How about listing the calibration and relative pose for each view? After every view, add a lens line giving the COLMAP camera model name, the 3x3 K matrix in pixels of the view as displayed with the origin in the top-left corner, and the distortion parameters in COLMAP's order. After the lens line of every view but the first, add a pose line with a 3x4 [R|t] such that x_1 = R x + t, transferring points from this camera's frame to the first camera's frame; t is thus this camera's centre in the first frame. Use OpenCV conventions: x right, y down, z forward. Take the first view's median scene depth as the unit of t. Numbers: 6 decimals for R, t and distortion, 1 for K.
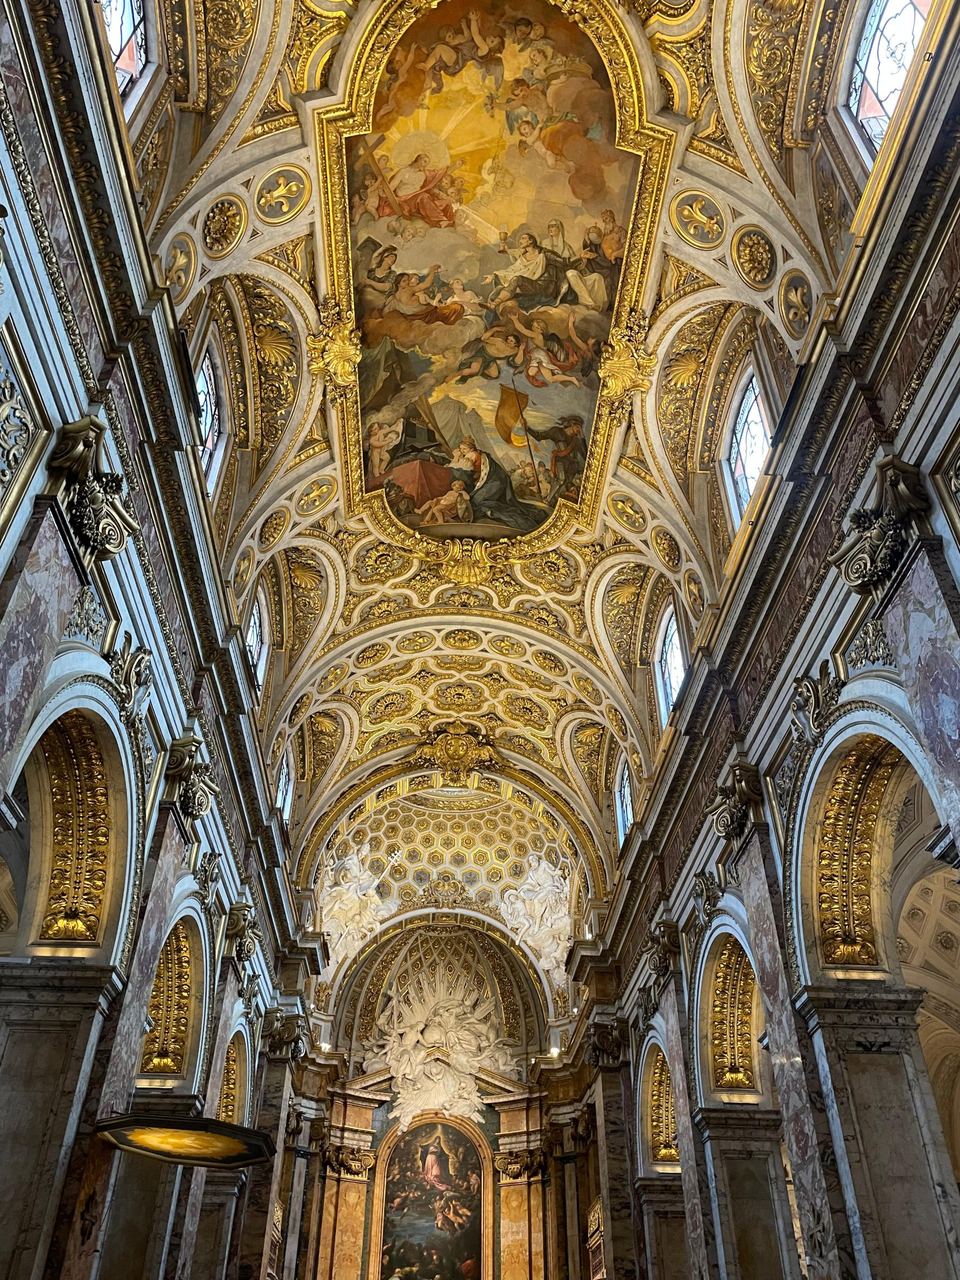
lens RADIAL K [[955.8, 0, 483.1], [0, 955.8, 642.6], [0, 0, 1]] dist [0.090060, -0.120845]
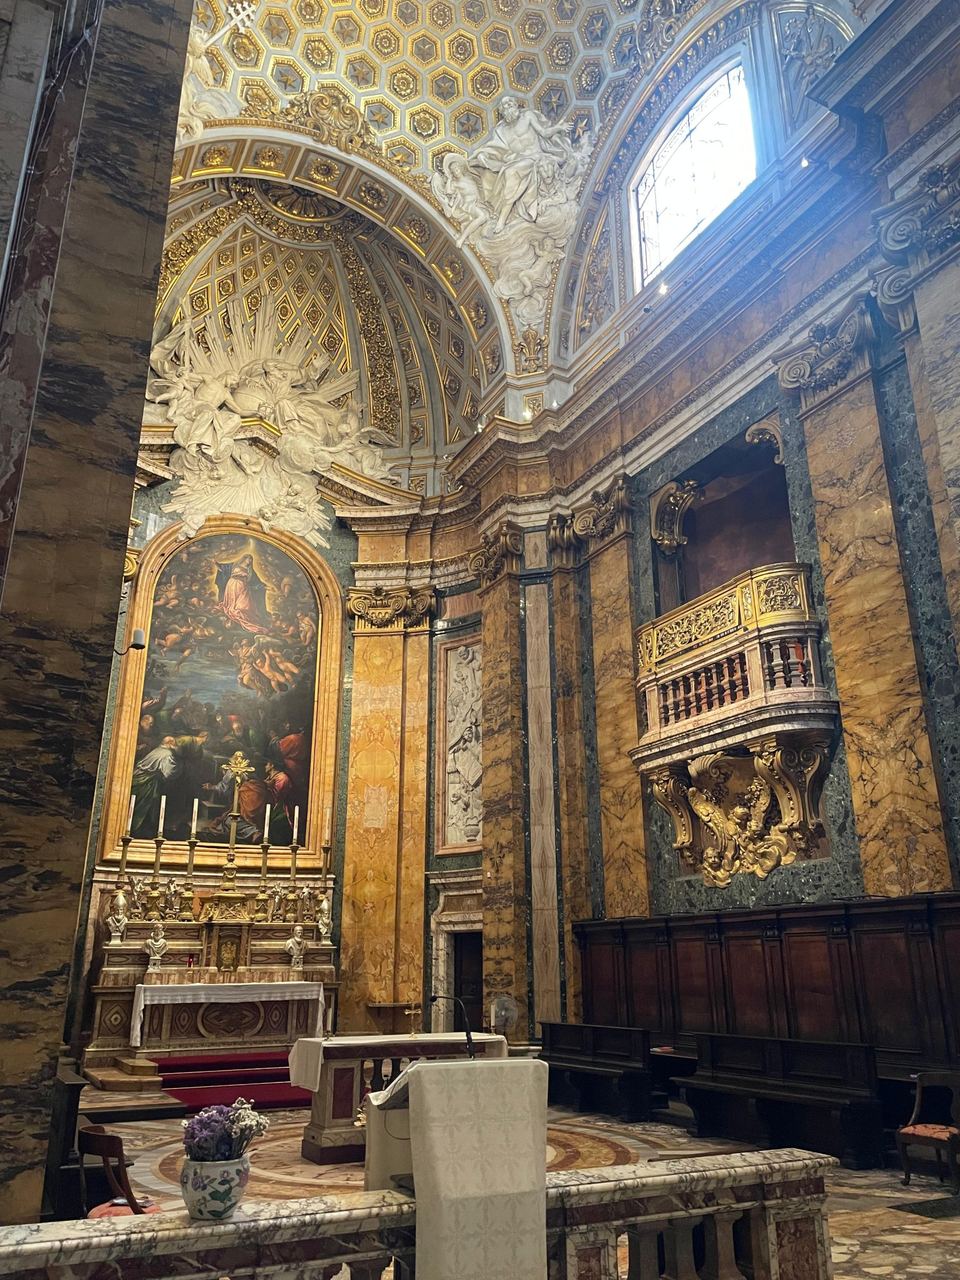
lens RADIAL K [[955.8, 0, 483.1], [0, 955.8, 642.6], [0, 0, 1]] dist [0.090060, -0.120845]
pose [[0.911732, 0.123173, 0.391885, -0.139515], [-0.249605, 0.923791, 0.290358, 0.358455], [-0.326255, -0.362545, 0.872994, 0.434939]]
